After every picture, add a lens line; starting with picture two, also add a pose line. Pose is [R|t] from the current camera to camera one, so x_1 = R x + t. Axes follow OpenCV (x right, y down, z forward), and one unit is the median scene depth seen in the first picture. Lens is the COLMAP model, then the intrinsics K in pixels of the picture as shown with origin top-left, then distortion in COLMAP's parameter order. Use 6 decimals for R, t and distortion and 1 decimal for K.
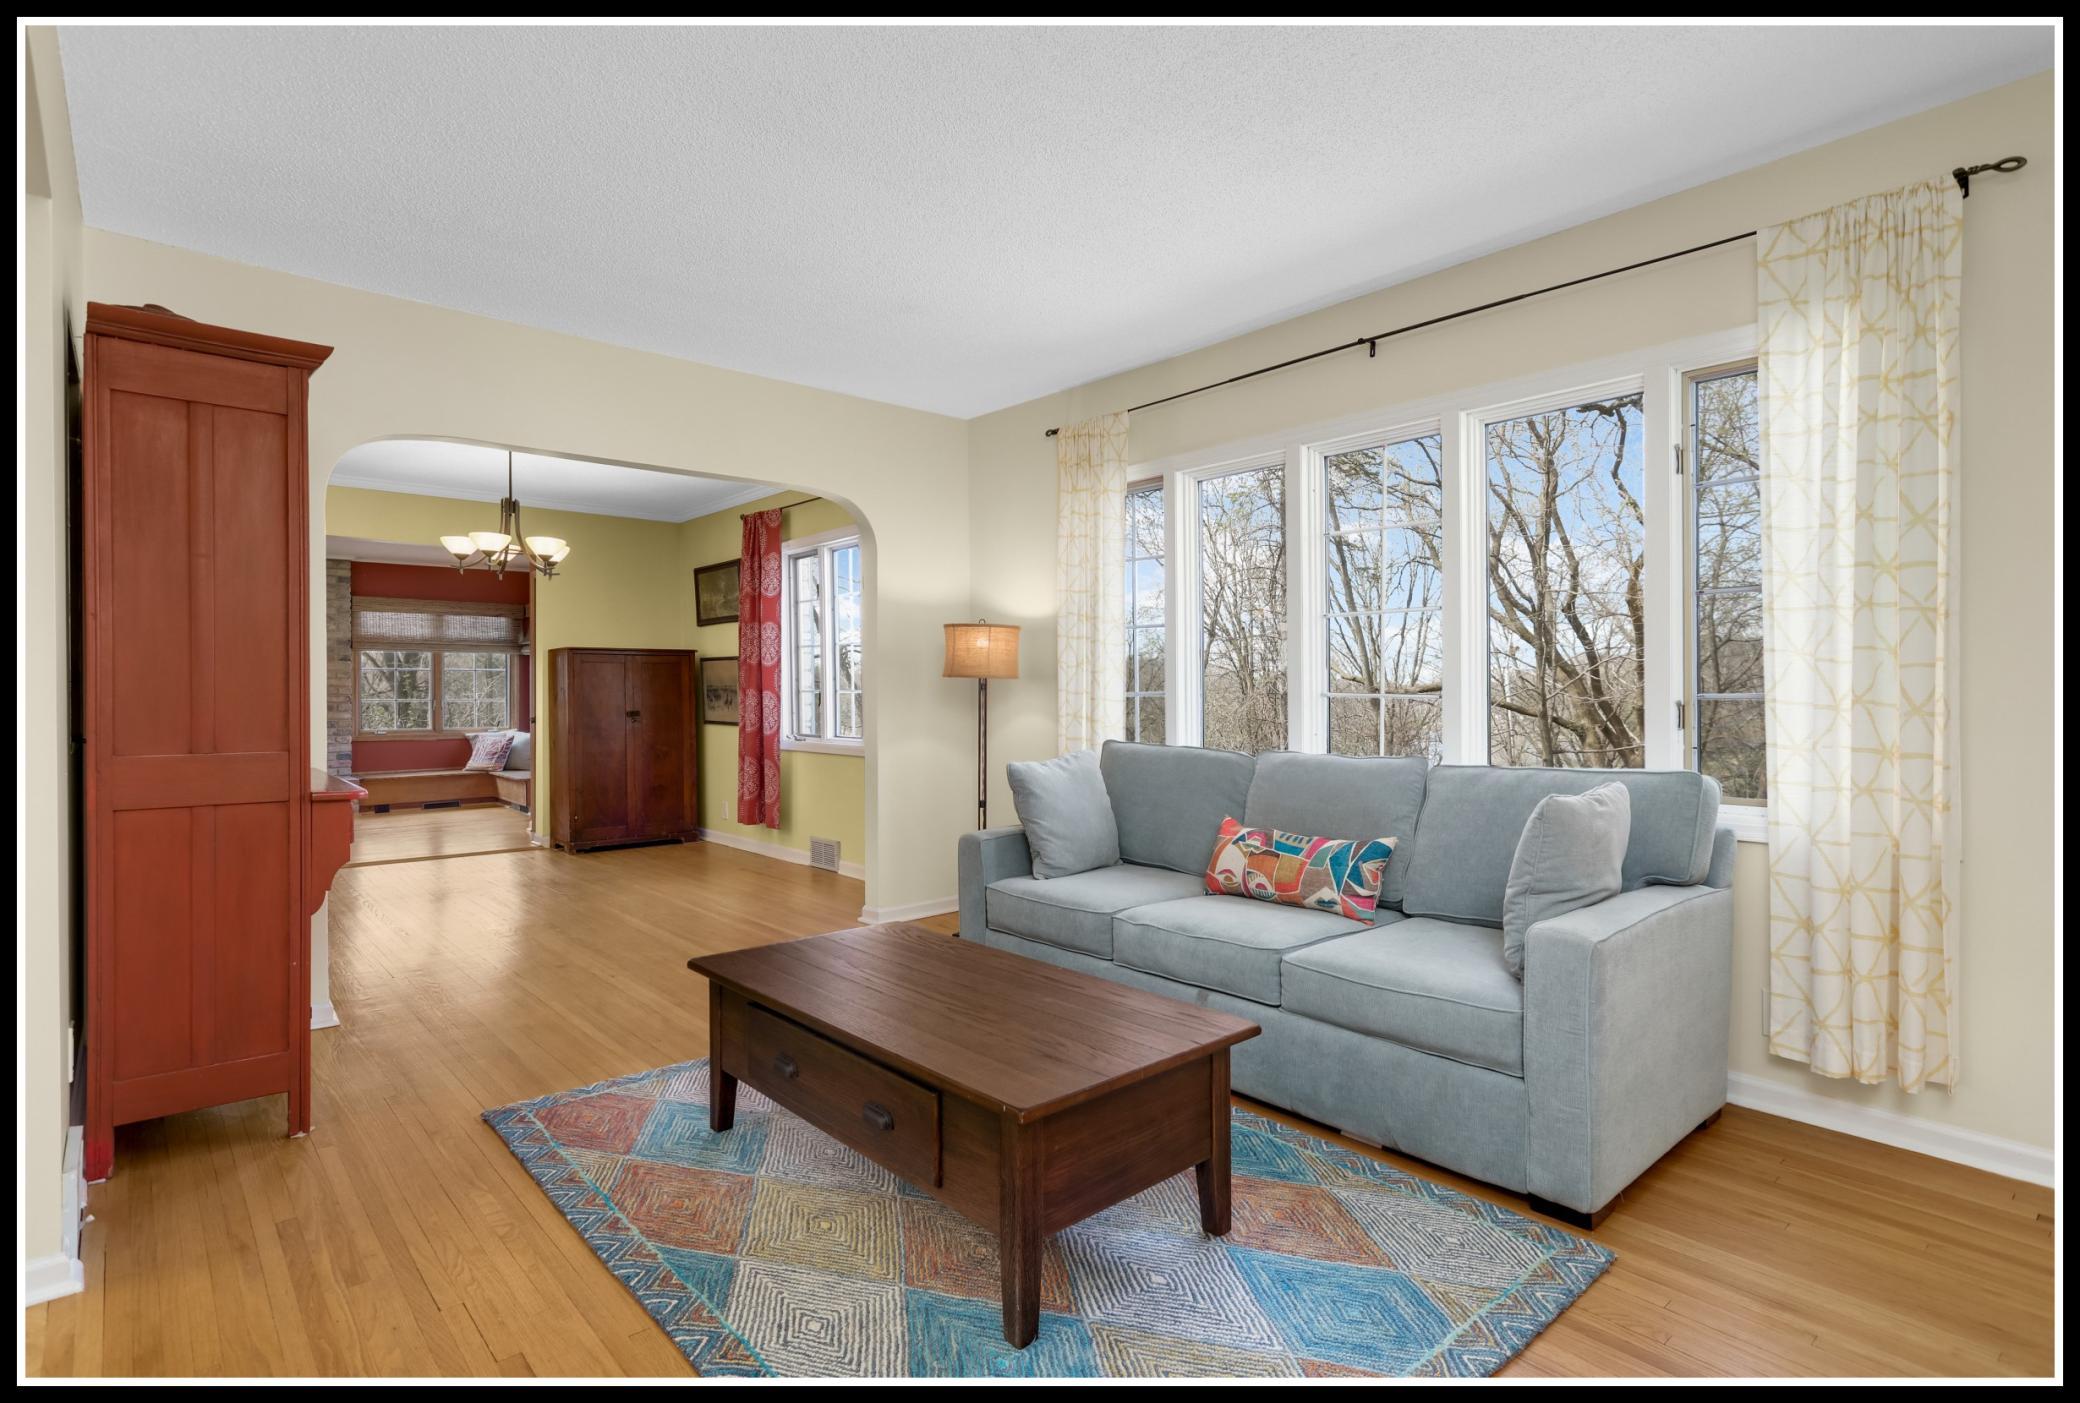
lens RADIAL K [[1019.5, 0, 1031.1], [0, 1019.5, 697.0], [0, 0, 1]] dist [0.012102, -0.001281]
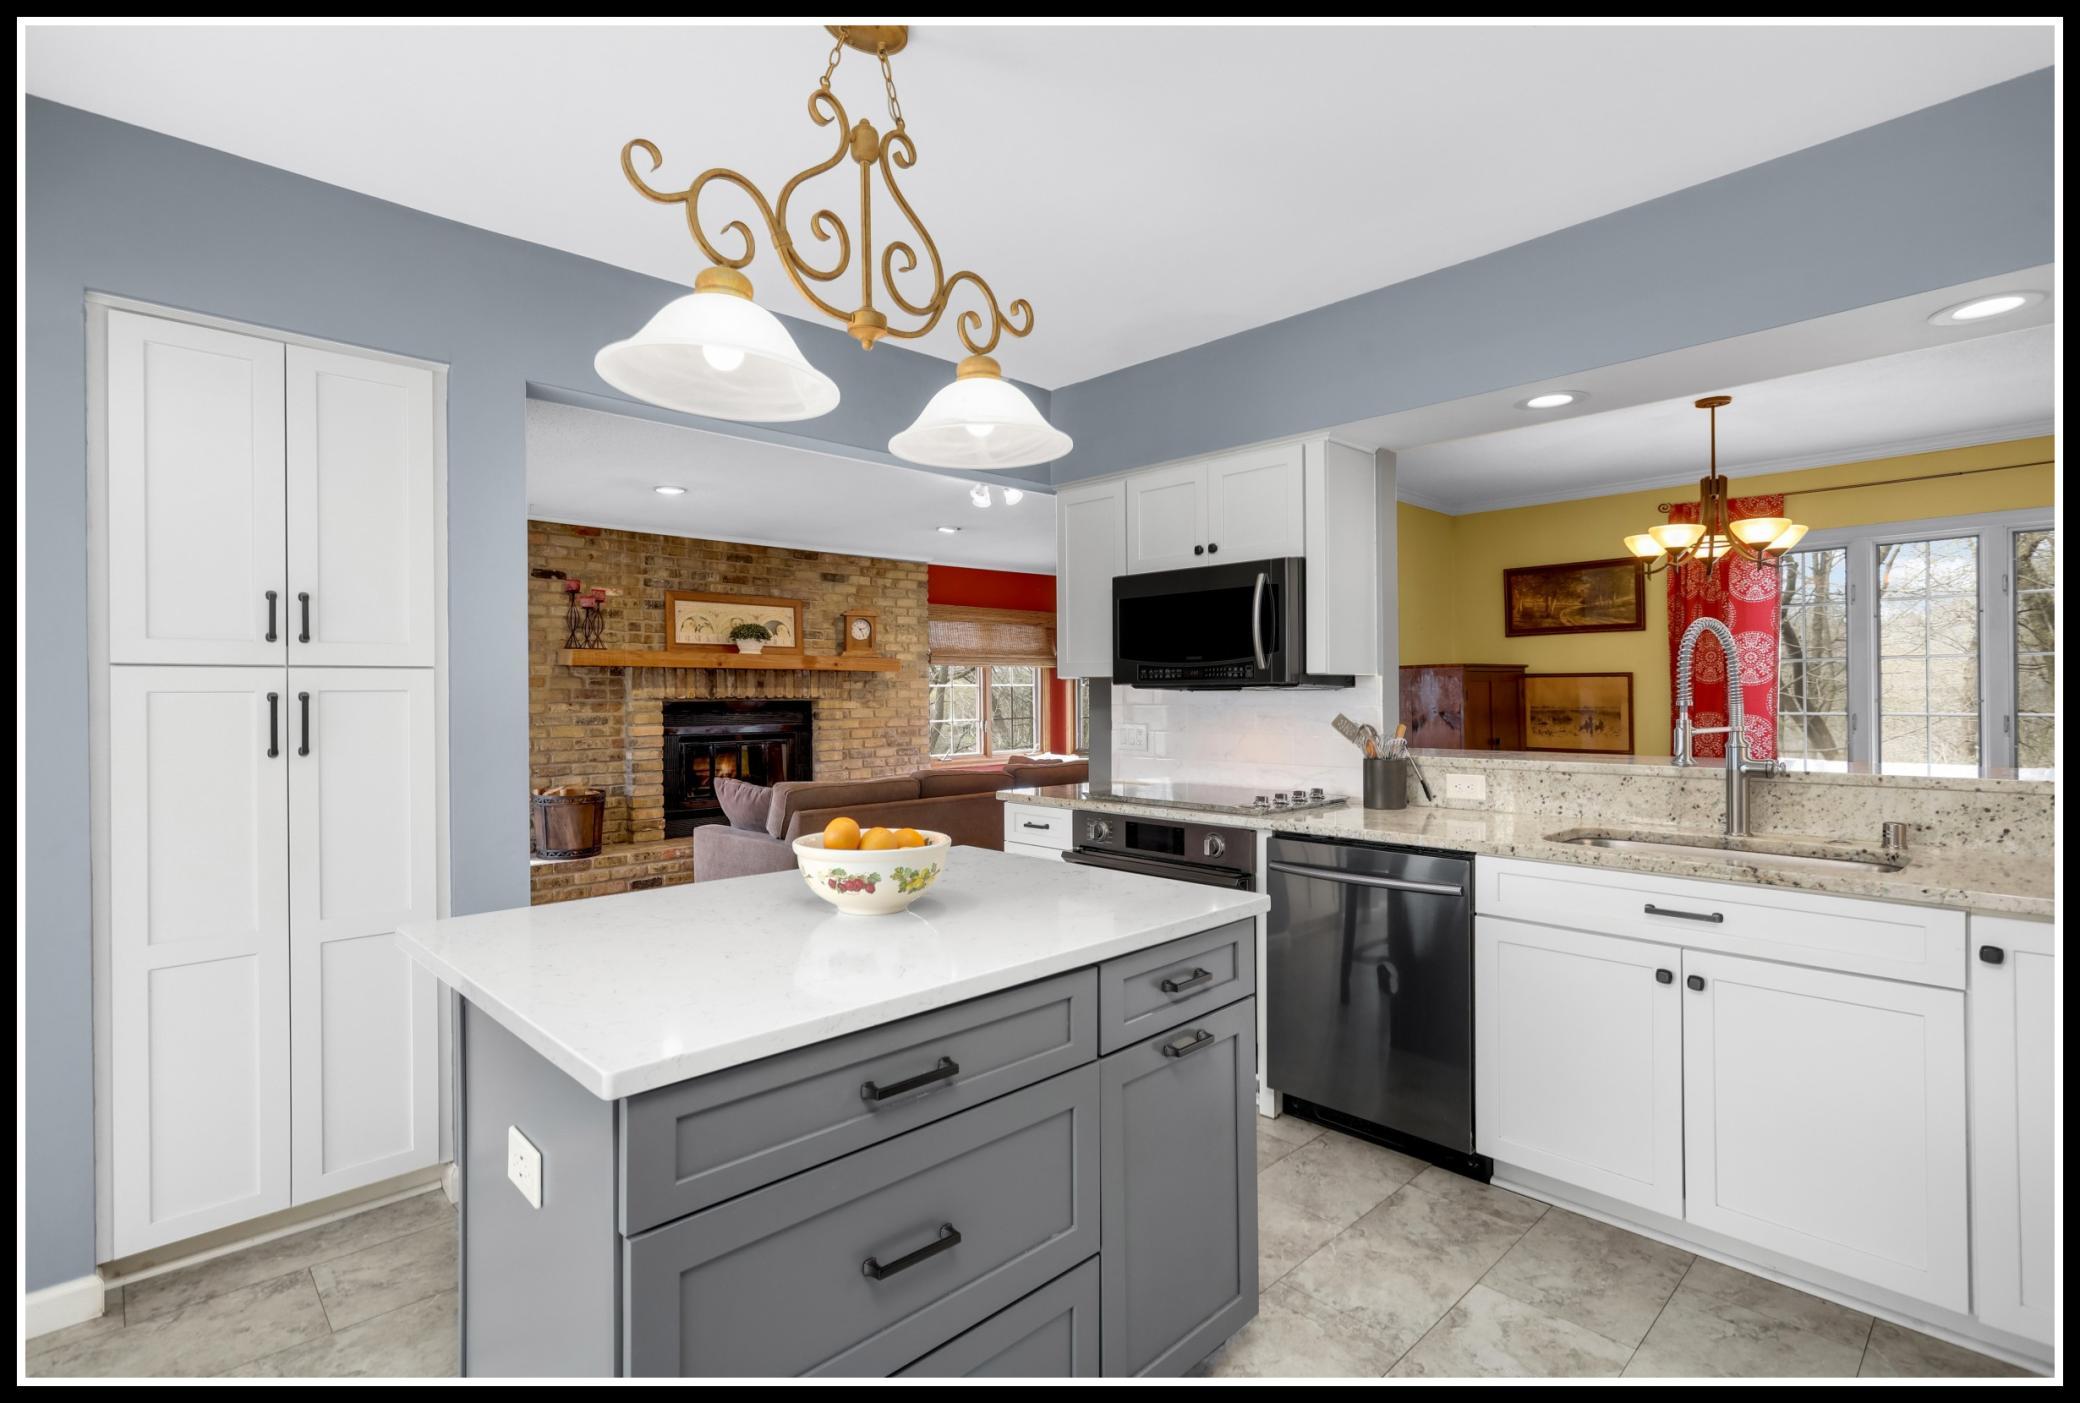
lens RADIAL K [[988.0, 0, 1036.9], [0, 988.0, 697.6], [0, 0, 1]] dist [0.000971, 0.000041]
pose [[0.997983, -0.010842, 0.062552, -0.860478], [0.010694, 0.999939, 0.002707, -0.027384], [-0.062577, -0.002033, 0.998038, 0.213170]]
